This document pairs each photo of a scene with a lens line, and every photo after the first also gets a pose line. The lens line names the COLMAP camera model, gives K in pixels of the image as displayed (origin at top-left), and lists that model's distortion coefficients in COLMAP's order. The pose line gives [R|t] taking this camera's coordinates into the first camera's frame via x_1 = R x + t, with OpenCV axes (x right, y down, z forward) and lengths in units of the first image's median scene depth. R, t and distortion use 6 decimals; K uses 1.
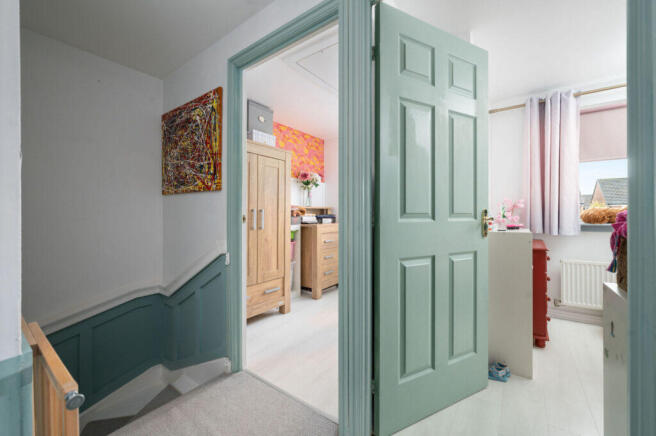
lens RADIAL K [[267.6, 0, 324.9], [0, 267.6, 217.1], [0, 0, 1]] dist [-0.010997, -0.000155]
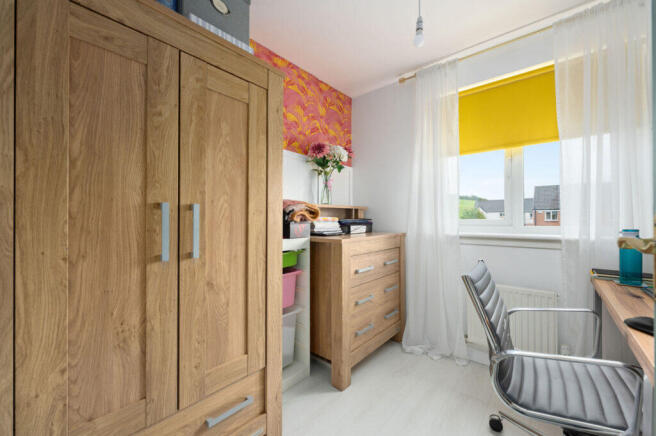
lens RADIAL K [[259.8, 0, 329.1], [0, 259.8, 219.8], [0, 0, 1]] dist [-0.001333, -0.000297]
pose [[0.998209, 0.000411, -0.059821, -0.022436], [-0.000747, 0.999984, -0.005601, -0.003663], [0.059818, 0.005636, 0.998193, 0.472800]]
